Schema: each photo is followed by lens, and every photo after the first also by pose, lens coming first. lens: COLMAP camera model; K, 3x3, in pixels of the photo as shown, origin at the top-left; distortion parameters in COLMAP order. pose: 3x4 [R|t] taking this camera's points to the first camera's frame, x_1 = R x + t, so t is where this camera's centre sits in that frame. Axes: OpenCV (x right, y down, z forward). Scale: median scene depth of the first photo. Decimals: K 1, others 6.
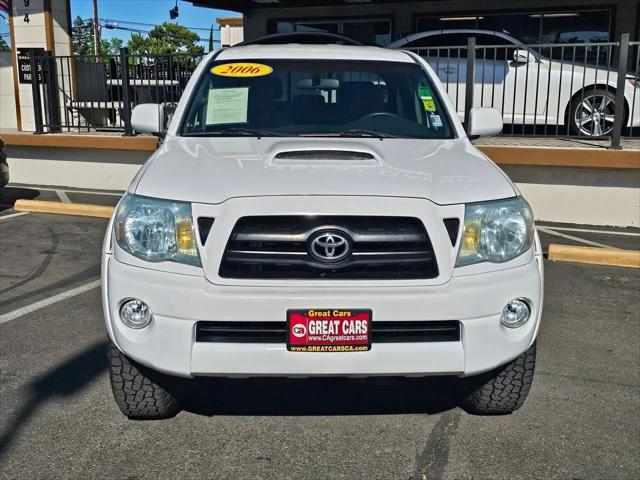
lens RADIAL K [[737.4, 0, 323.6], [0, 737.4, 242.4], [0, 0, 1]] dist [0.068119, 0.000000]
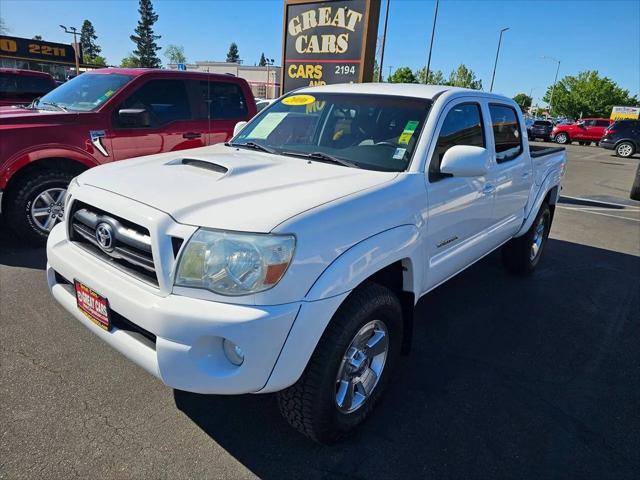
lens RADIAL K [[430.4, 0, 321.5], [0, 430.4, 242.4], [0, 0, 1]] dist [0.053673, -0.048220]
pose [[0.747172, 0.233610, -0.622222, 0.692341], [-0.198406, 0.971903, 0.126647, -0.140508], [0.634325, 0.028825, 0.772528, 0.665357]]
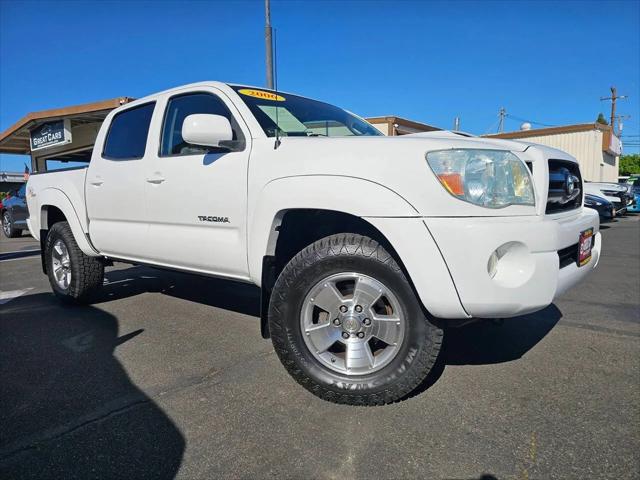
lens RADIAL K [[430.4, 0, 324.4], [0, 430.4, 244.9], [0, 0, 1]] dist [0.053673, -0.048220]
pose [[0.674496, -0.110946, 0.729894, -0.845617], [0.196772, 0.979897, -0.032890, 0.049532], [-0.711573, 0.165807, 0.682768, 0.780234]]
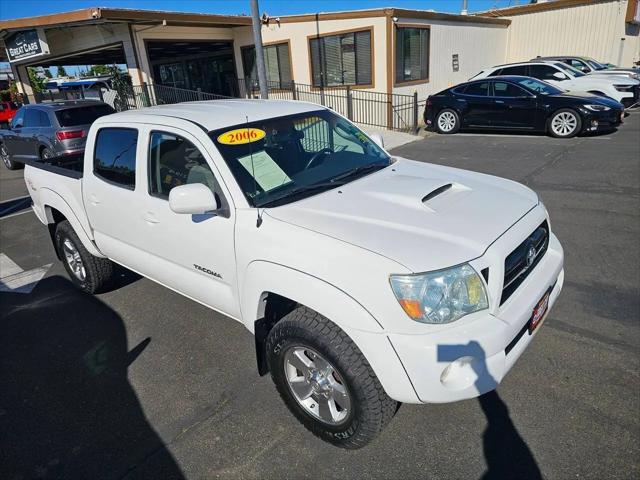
lens RADIAL K [[430.4, 0, 316.4], [0, 430.4, 241.5], [0, 0, 1]] dist [0.053673, -0.048220]
pose [[0.682386, -0.330099, 0.652215, -0.792006], [0.246937, 0.943878, 0.219355, -0.298726], [-0.688020, 0.011372, 0.725603, 0.659830]]
